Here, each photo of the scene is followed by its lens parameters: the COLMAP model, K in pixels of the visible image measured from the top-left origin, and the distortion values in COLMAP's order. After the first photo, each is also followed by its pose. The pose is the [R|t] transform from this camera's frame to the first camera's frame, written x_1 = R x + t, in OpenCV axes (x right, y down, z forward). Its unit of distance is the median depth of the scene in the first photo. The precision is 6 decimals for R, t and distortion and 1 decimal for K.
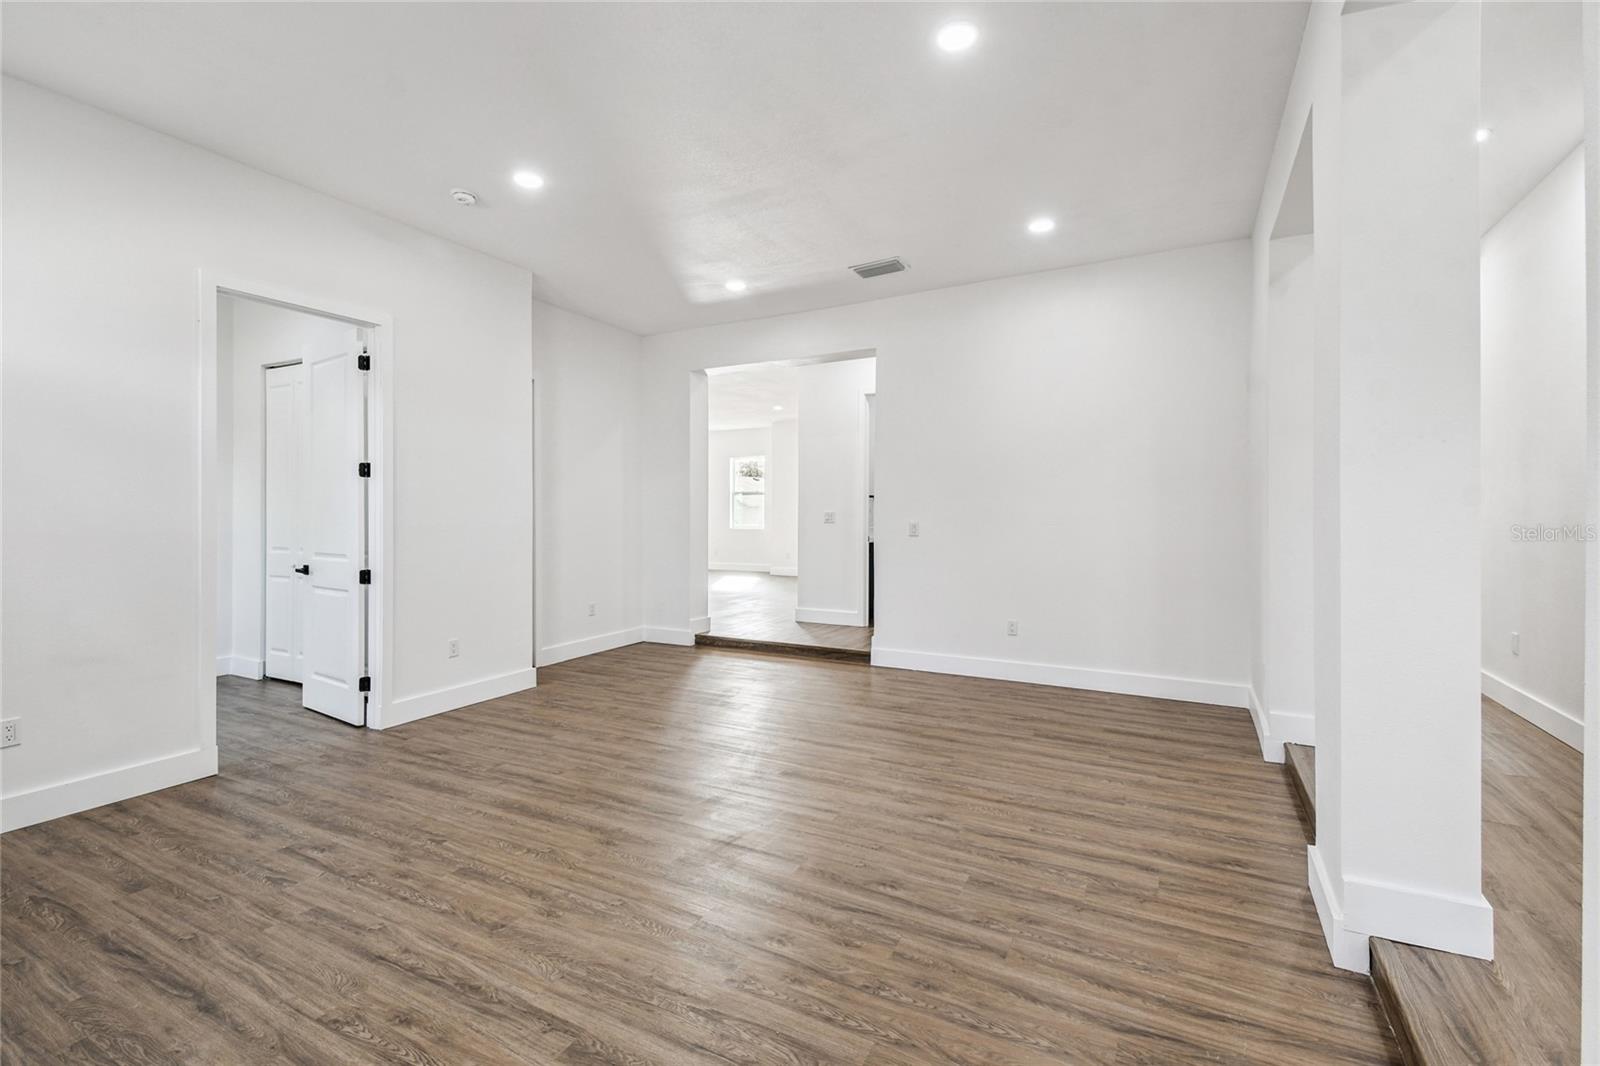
lens RADIAL K [[718.3, 0, 796.6], [0, 718.3, 520.8], [0, 0, 1]] dist [-0.002553, -0.000863]
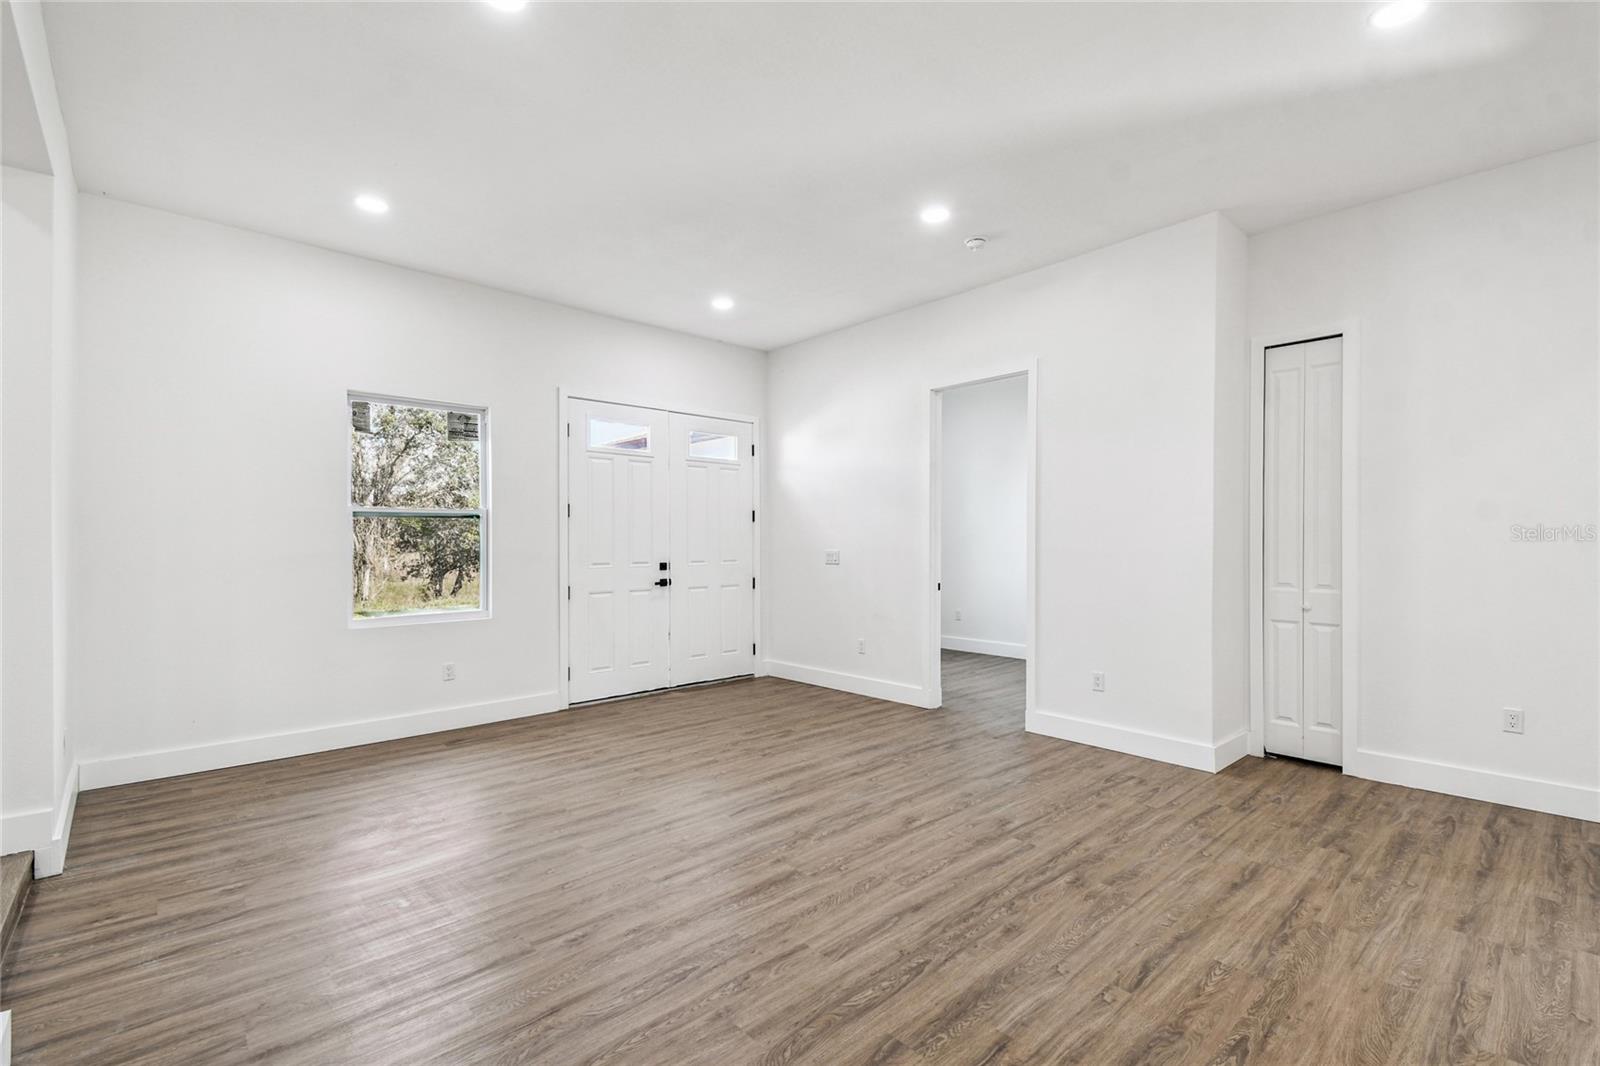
lens RADIAL K [[718.3, 0, 796.6], [0, 718.3, 535.9], [0, 0, 1]] dist [-0.002553, -0.000863]
pose [[-0.350757, 0.002606, -0.936463, 0.777433], [-0.011137, 0.999914, 0.006954, -0.018873], [0.936400, 0.012869, -0.350697, 1.398450]]
